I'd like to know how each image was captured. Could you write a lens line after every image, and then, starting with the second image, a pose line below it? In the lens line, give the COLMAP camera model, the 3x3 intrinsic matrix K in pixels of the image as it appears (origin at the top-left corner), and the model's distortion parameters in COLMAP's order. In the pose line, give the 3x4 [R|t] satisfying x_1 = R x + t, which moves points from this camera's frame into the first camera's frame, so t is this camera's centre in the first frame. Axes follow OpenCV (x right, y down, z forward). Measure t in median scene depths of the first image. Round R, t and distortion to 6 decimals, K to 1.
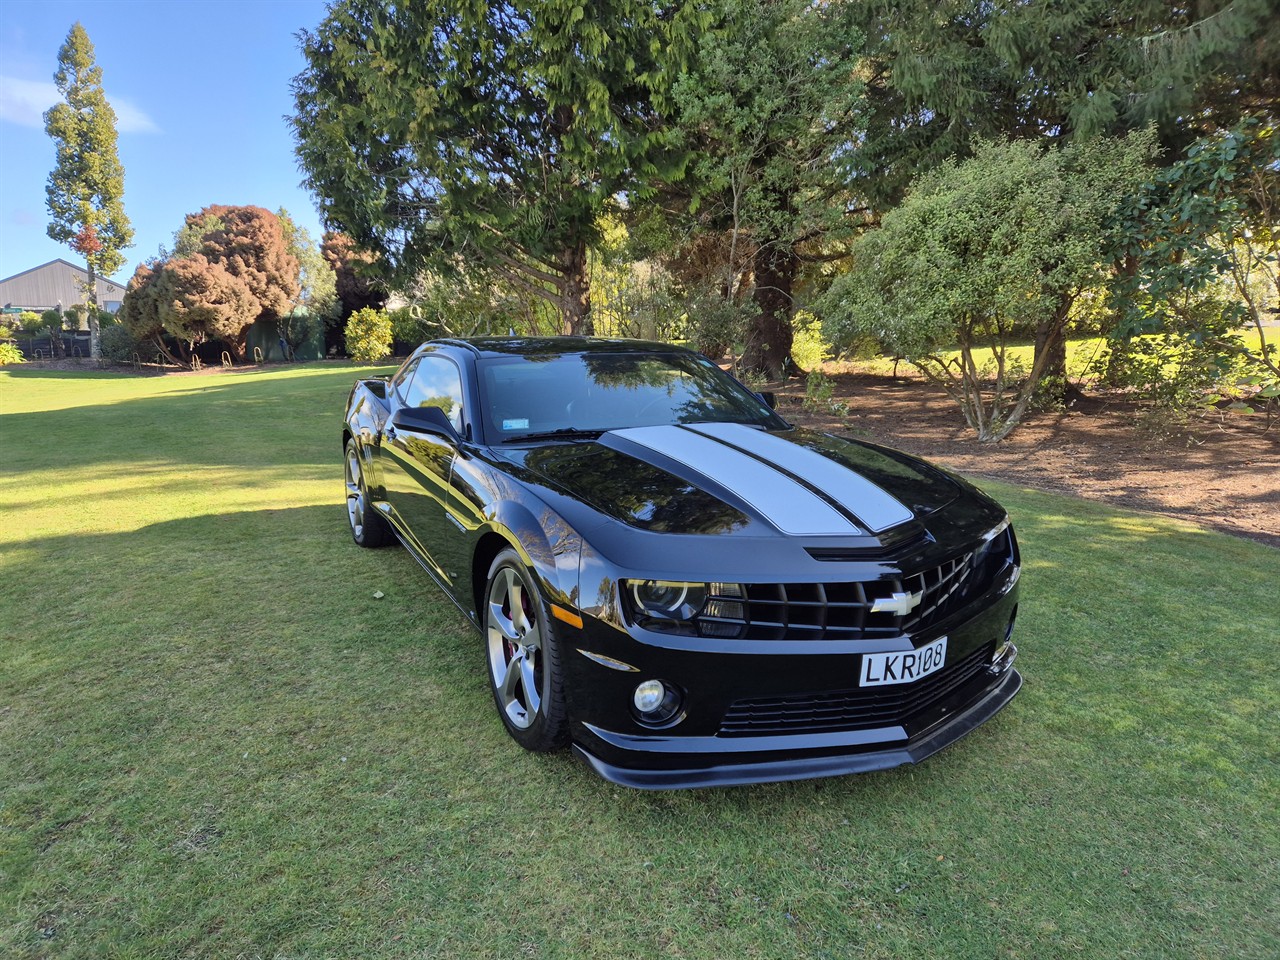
lens RADIAL K [[850.5, 0, 640.0], [0, 850.5, 480.0], [0, 0, 1]] dist [0.088011, -0.089684]
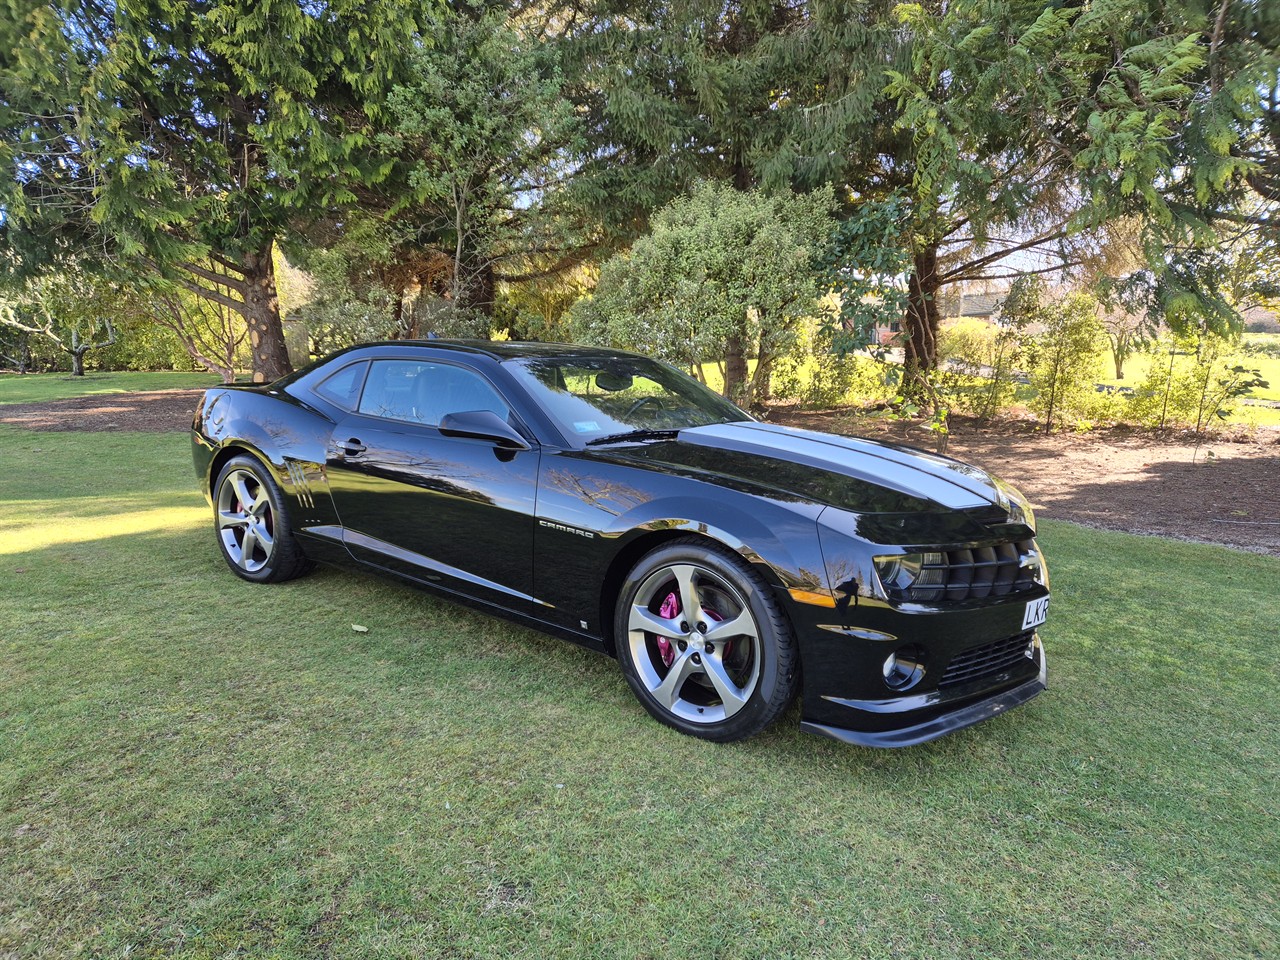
lens RADIAL K [[850.5, 0, 640.0], [0, 850.5, 480.0], [0, 0, 1]] dist [0.088011, -0.089684]
pose [[0.899022, -0.048792, 0.435177, -0.149219], [0.059125, 0.998198, -0.010228, 0.002631], [-0.433893, 0.034925, 0.900287, 0.028942]]
